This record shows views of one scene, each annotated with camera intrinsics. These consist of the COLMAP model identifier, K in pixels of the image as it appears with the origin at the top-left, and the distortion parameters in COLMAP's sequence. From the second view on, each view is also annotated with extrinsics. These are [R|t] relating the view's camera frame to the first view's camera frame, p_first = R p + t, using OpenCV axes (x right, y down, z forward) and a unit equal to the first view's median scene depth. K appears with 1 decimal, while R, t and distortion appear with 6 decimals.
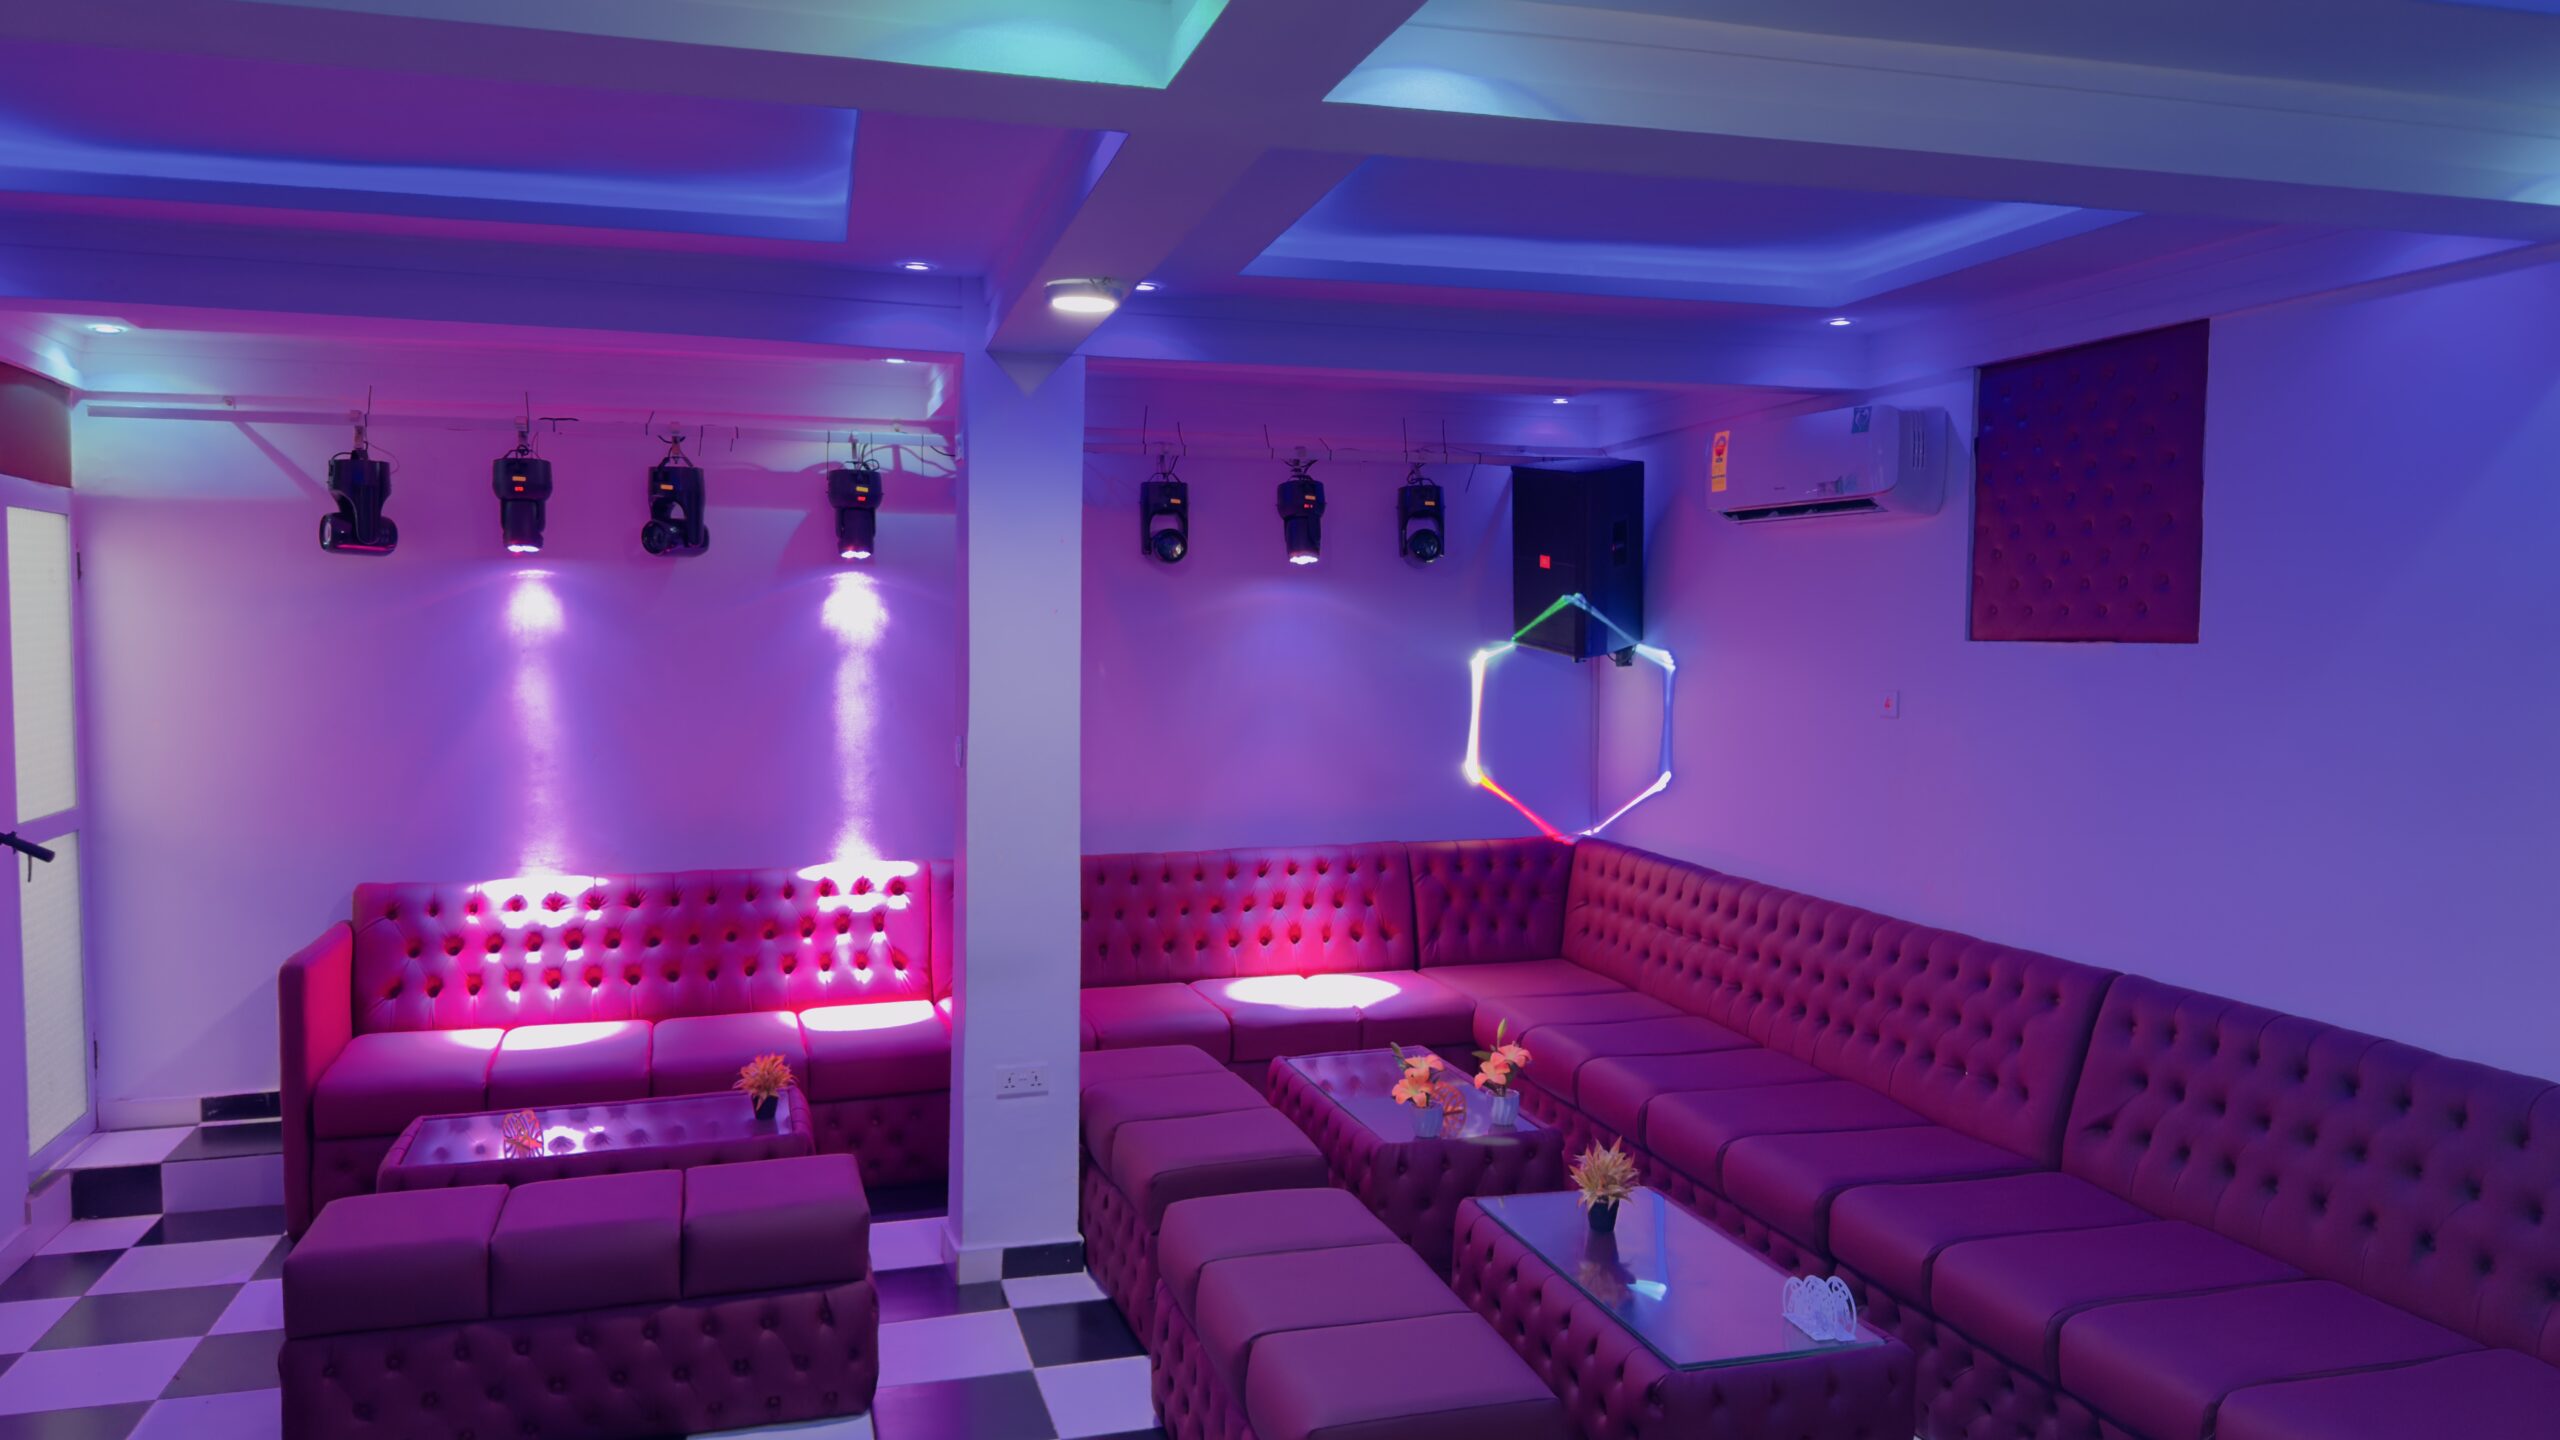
lens RADIAL K [[1821.9, 0, 1285.5], [0, 1821.9, 713.0], [0, 0, 1]] dist [0.046104, -0.070279]
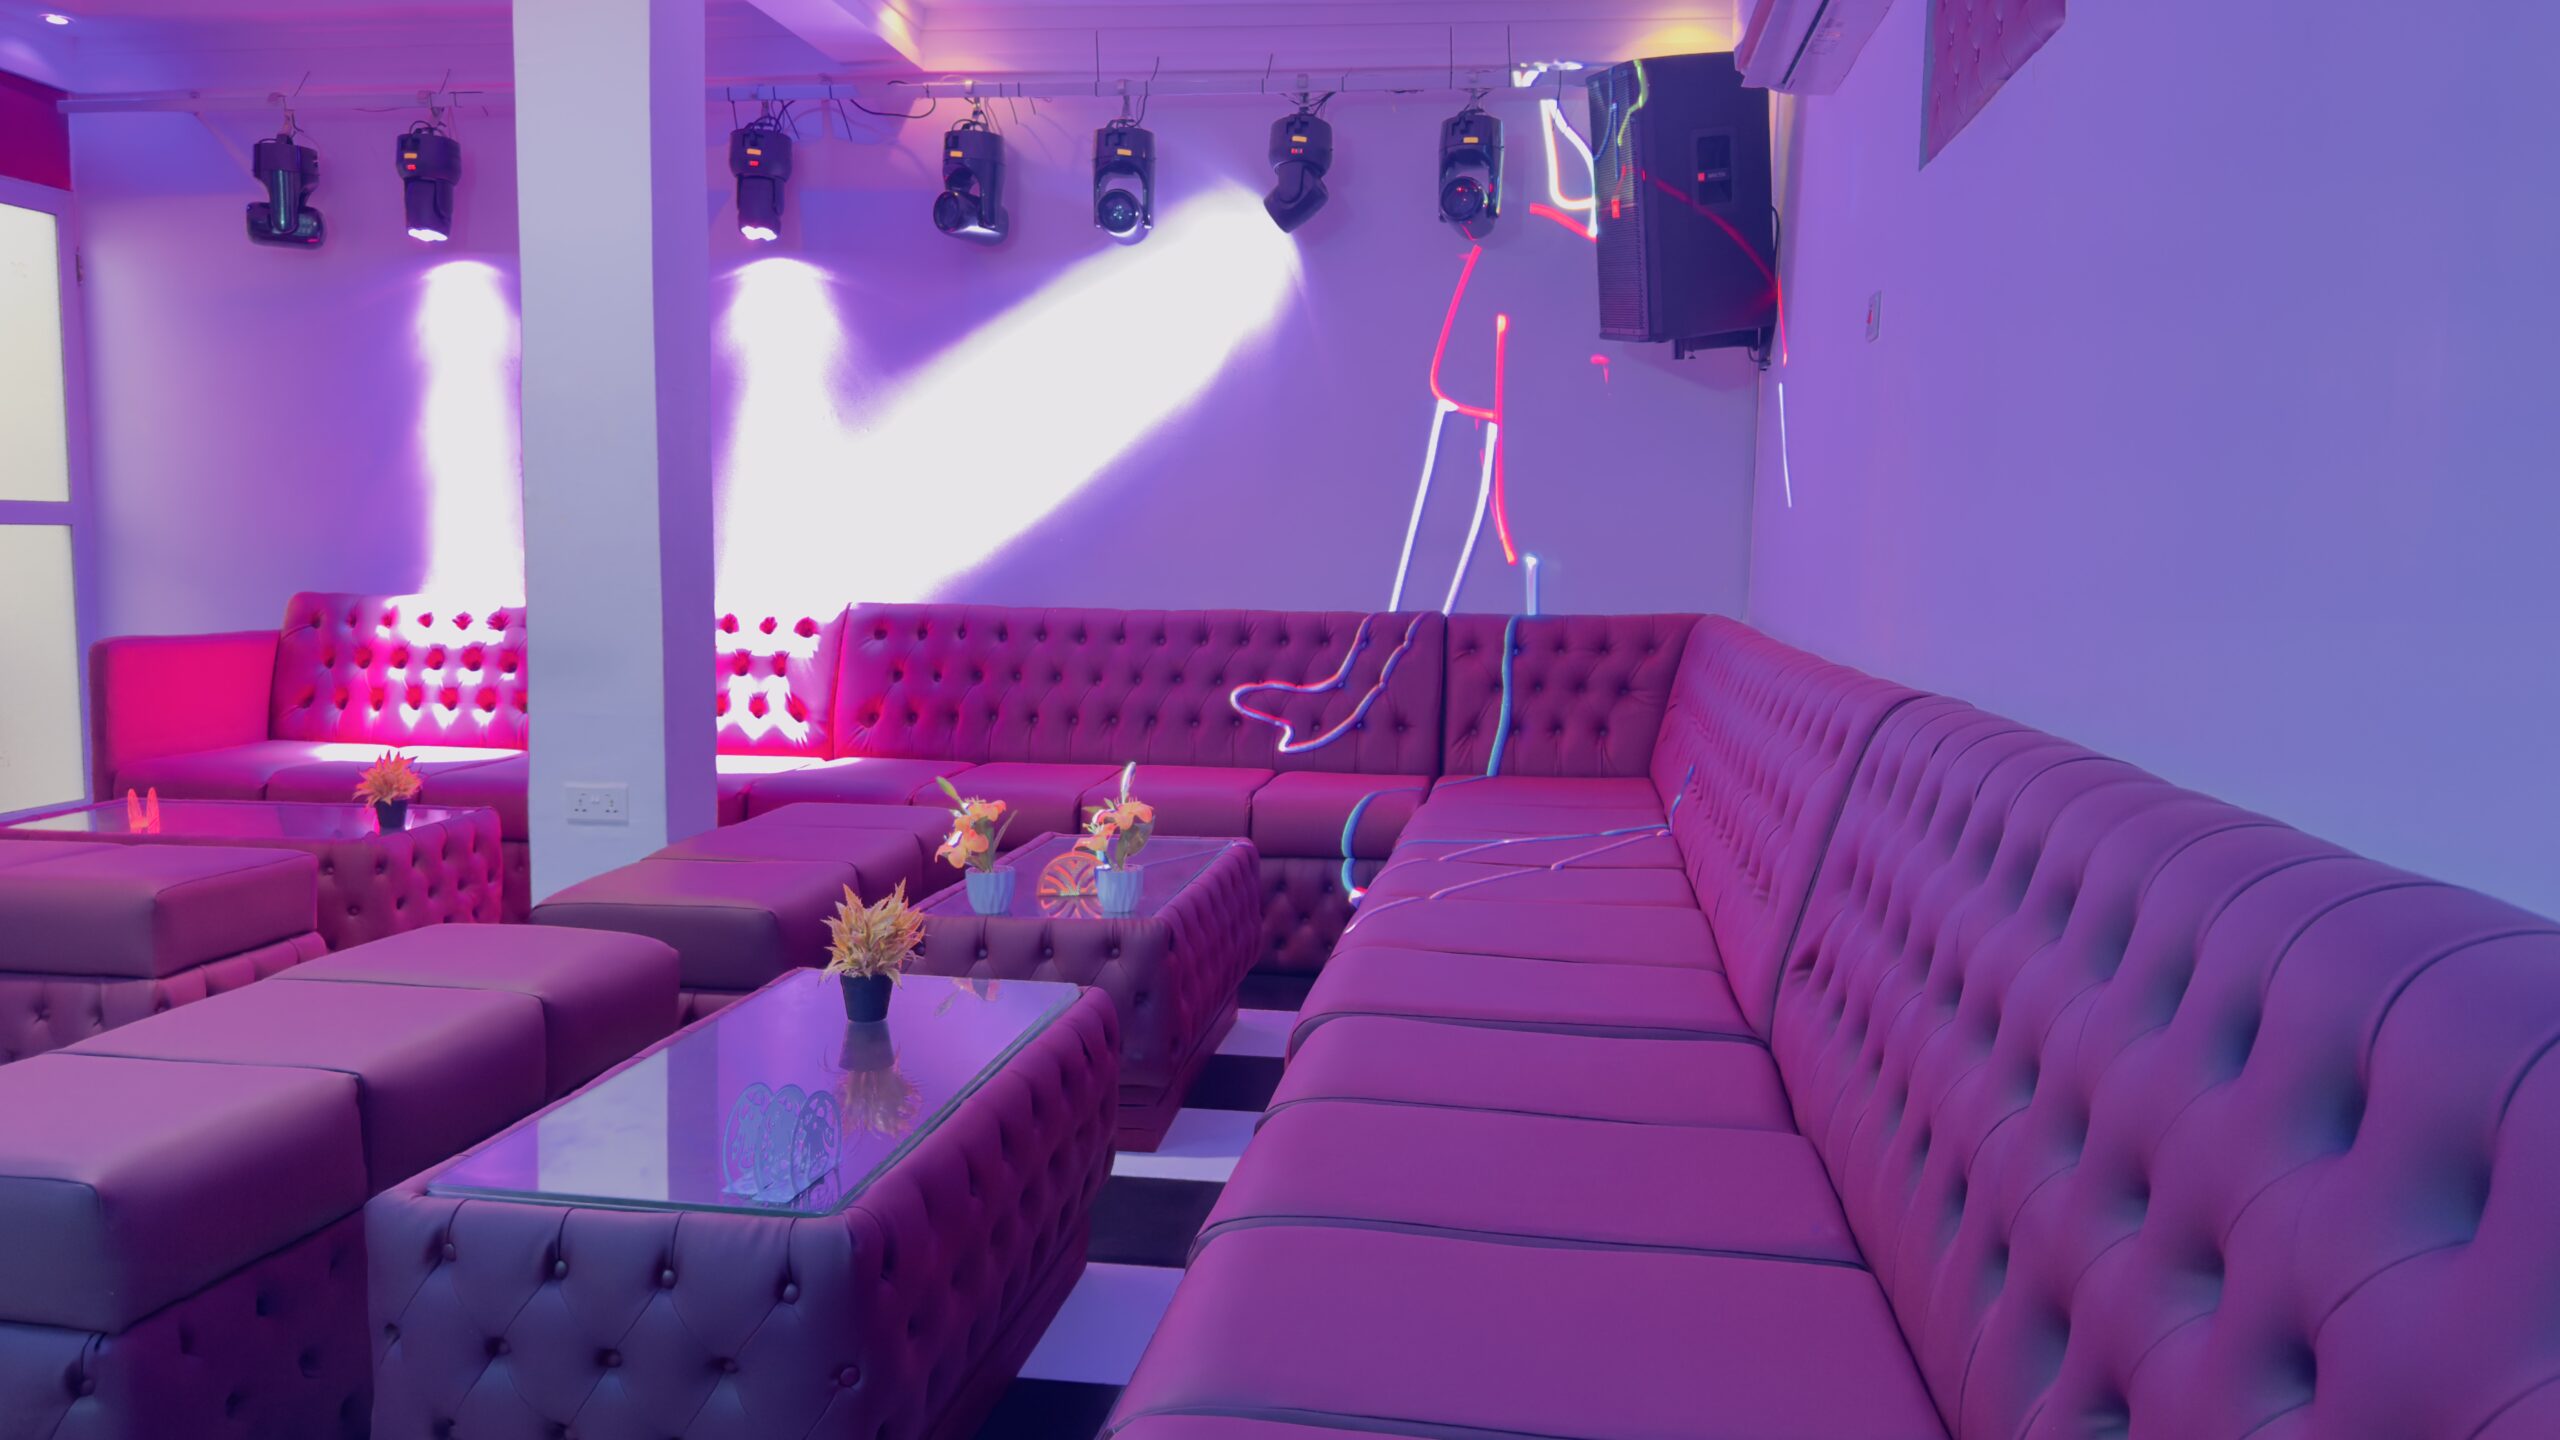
lens RADIAL K [[1821.9, 0, 1275.5], [0, 1821.9, 728.1], [0, 0, 1]] dist [0.046104, -0.070279]
pose [[0.901990, 0.053094, -0.428480, 0.388857], [-0.035422, 0.998165, 0.049120, 0.100692], [0.430302, -0.029128, 0.902215, 0.346653]]
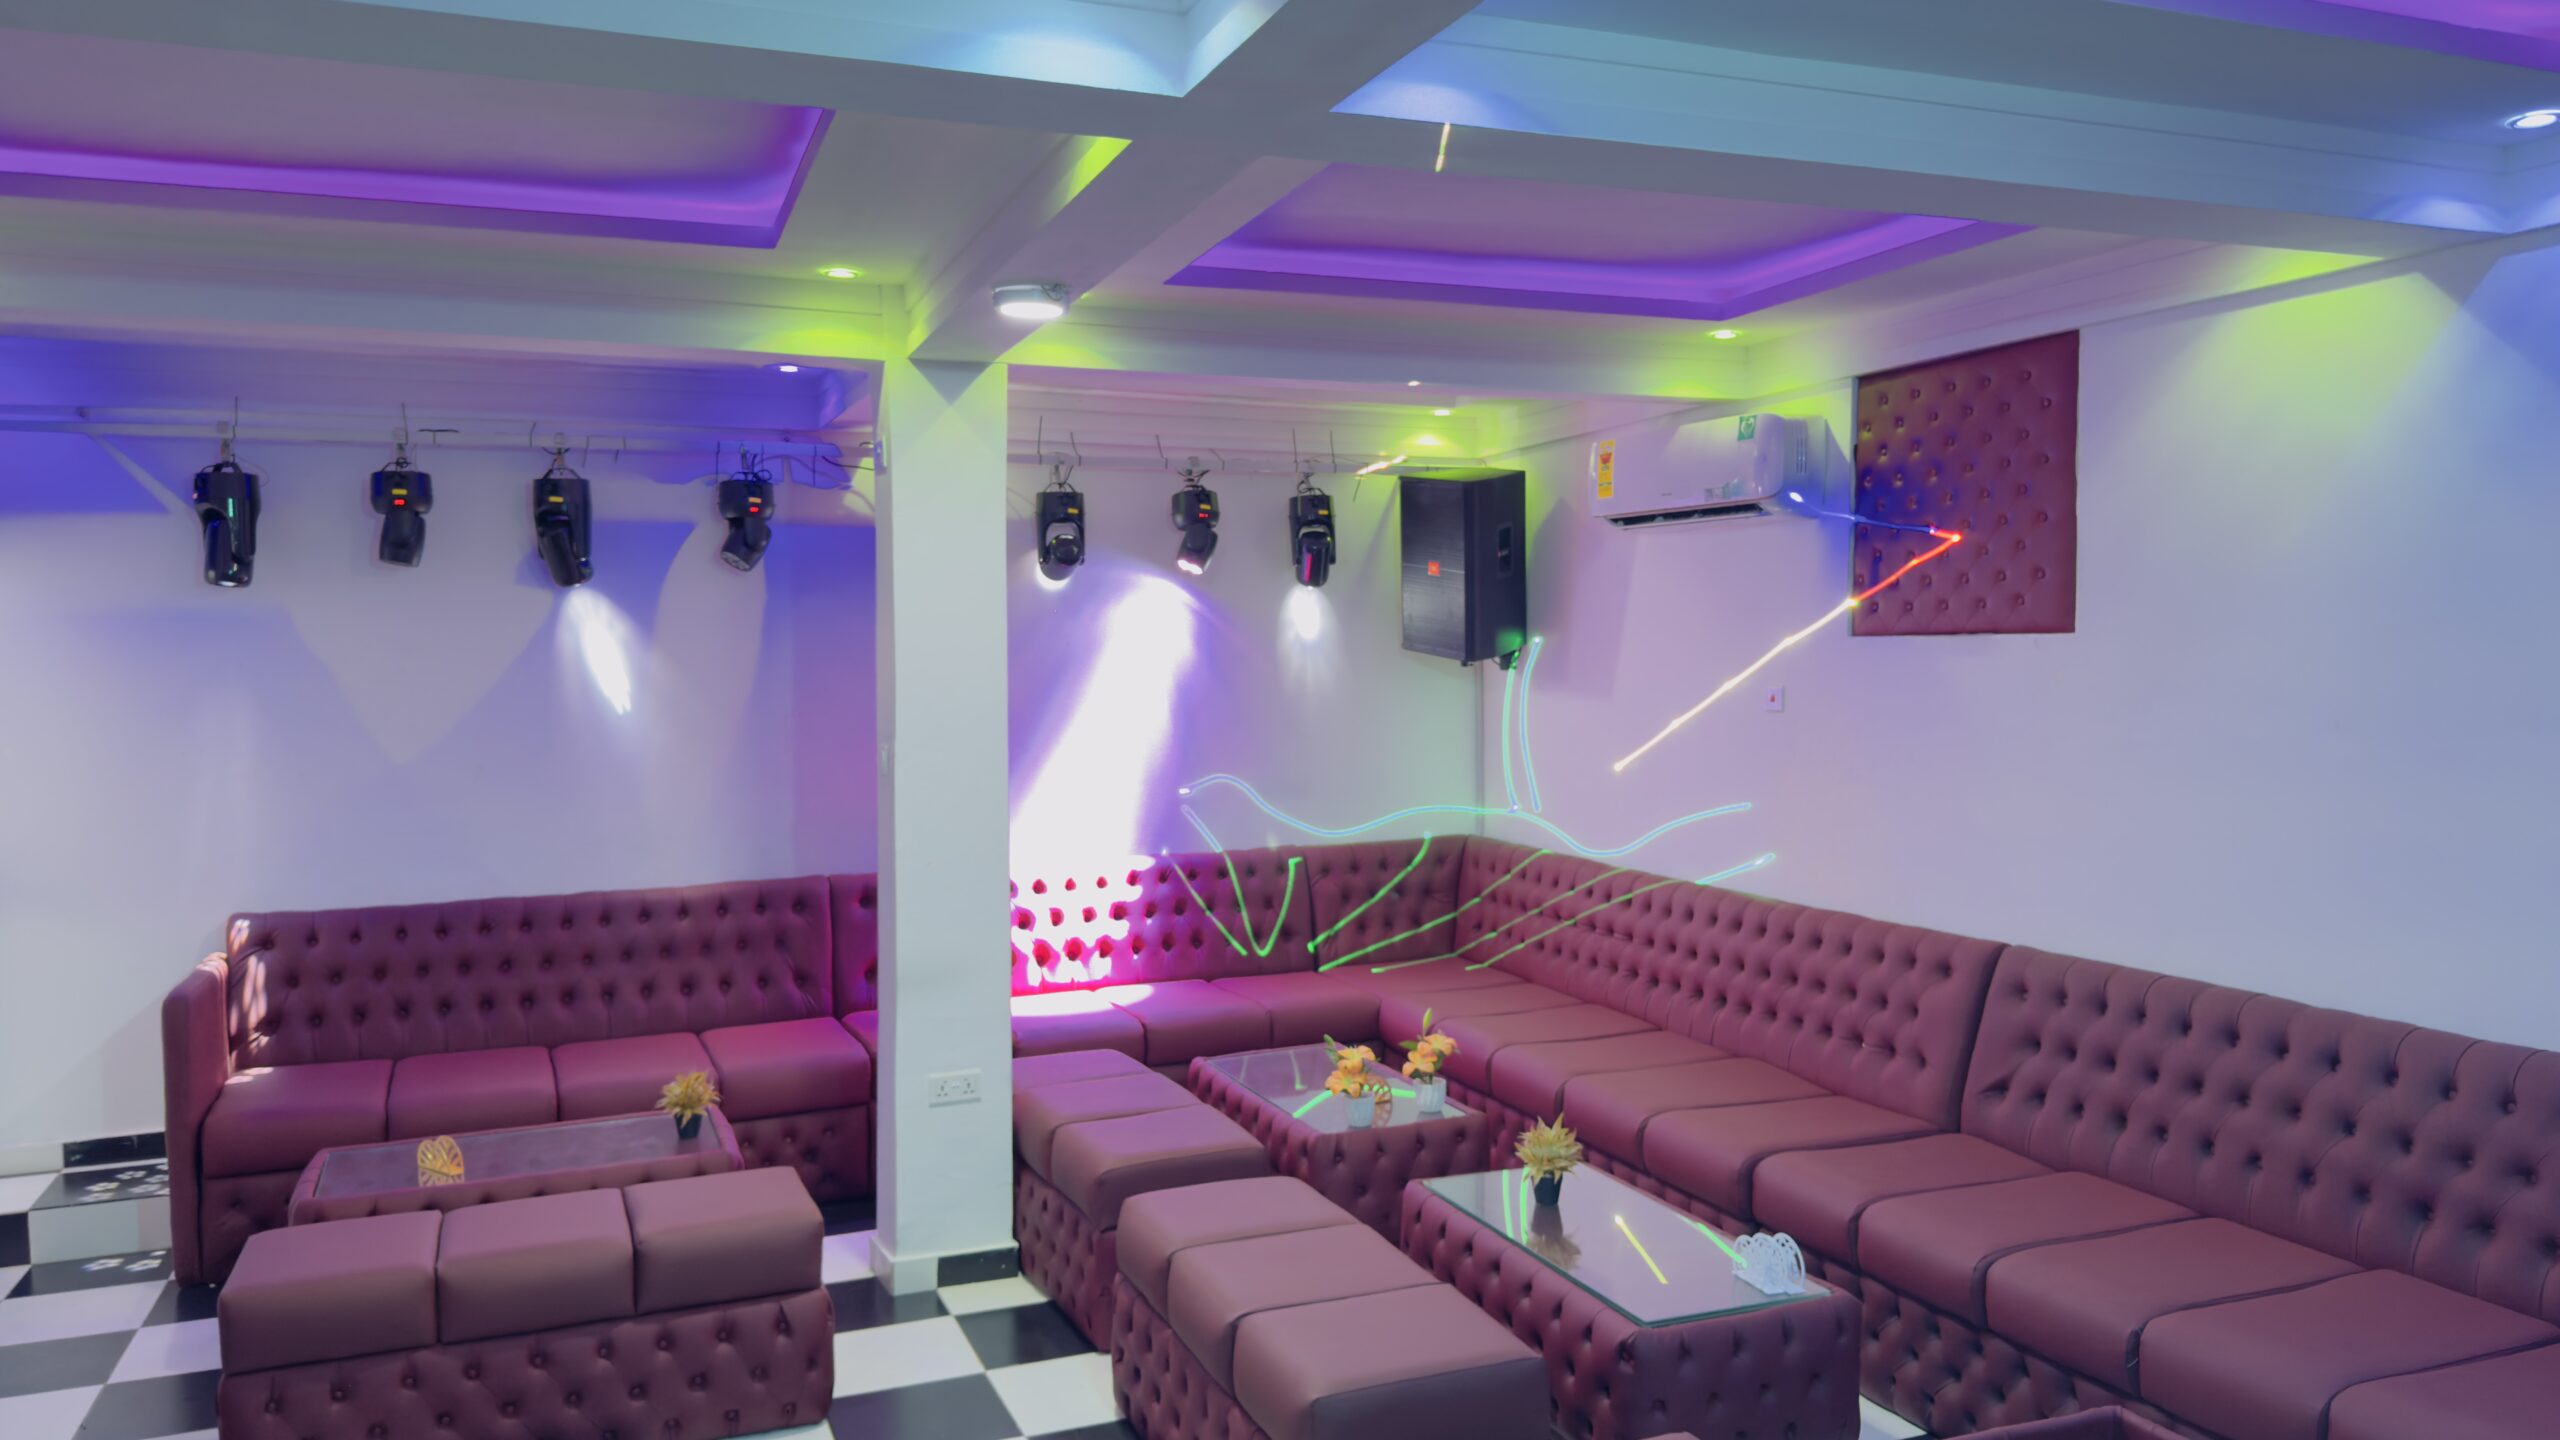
lens RADIAL K [[1821.9, 0, 1290.5], [0, 1821.9, 718.7], [0, 0, 1]] dist [0.046104, -0.070279]
pose [[0.994641, -0.018096, 0.101790, -0.050390], [0.018917, 0.999796, -0.007104, 0.008319], [-0.101640, 0.008991, 0.994781, -0.013443]]
